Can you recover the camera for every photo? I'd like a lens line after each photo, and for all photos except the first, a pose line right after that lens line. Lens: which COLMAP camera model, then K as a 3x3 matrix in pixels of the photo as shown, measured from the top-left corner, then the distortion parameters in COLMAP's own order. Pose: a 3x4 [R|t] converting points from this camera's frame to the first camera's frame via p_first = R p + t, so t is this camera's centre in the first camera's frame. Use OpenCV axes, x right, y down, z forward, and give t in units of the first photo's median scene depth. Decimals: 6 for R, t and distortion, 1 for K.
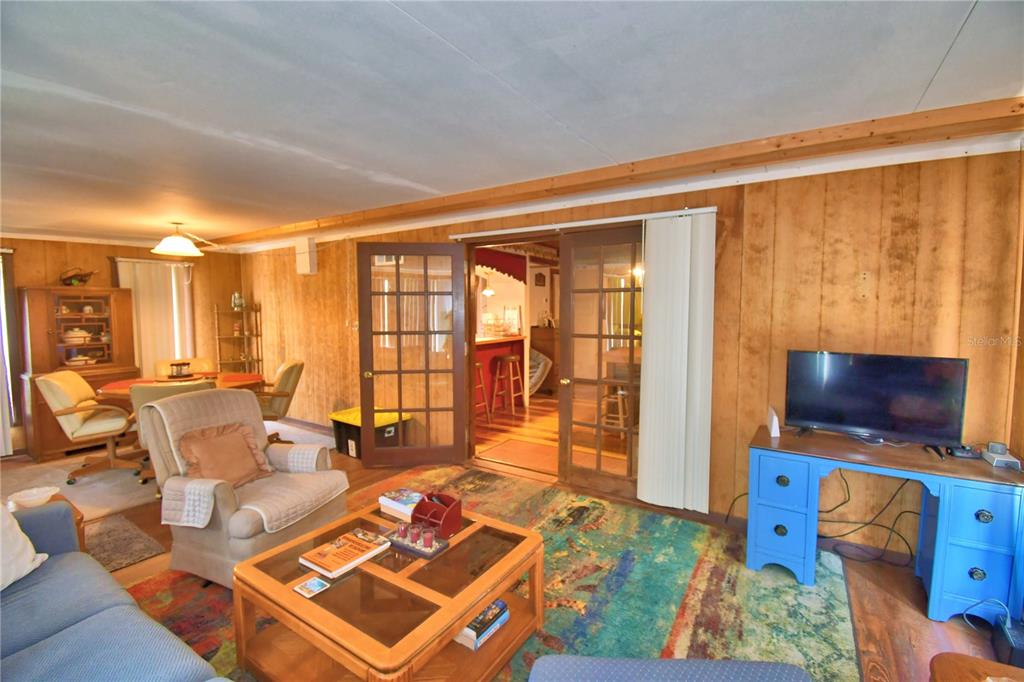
lens RADIAL K [[452.6, 0, 506.5], [0, 452.6, 335.8], [0, 0, 1]] dist [-0.003292, -0.001228]
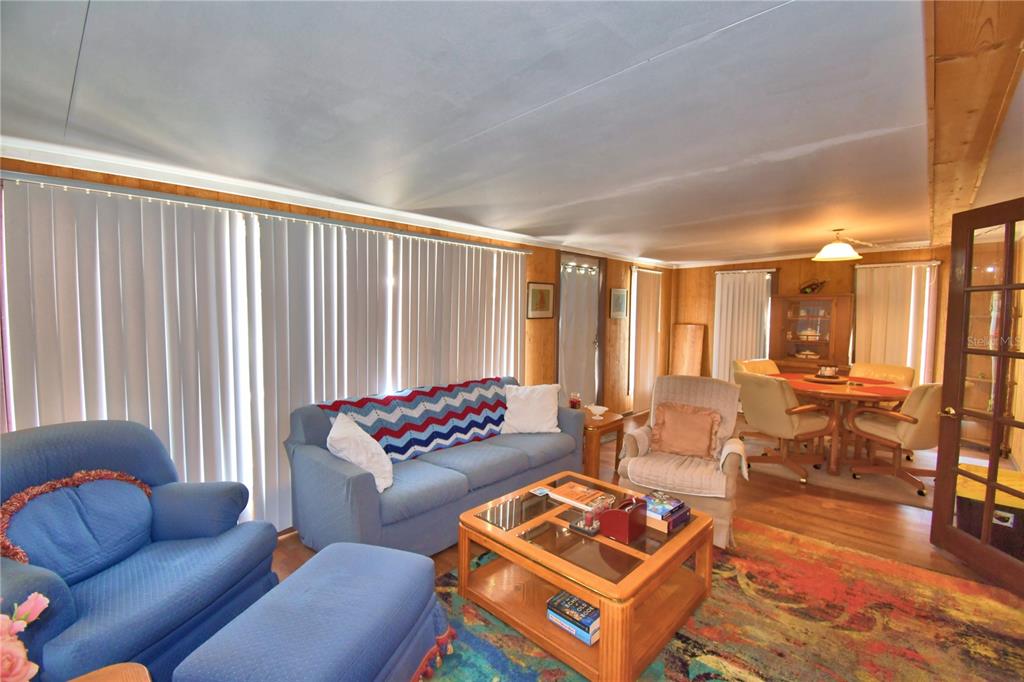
lens RADIAL K [[452.6, 0, 507.2], [0, 452.6, 343.2], [0, 0, 1]] dist [-0.003292, -0.001228]
pose [[-0.176084, 0.067920, -0.982029, 0.492690], [-0.060098, 0.995014, 0.079594, -0.031481], [0.982539, 0.073033, -0.171124, 0.507507]]
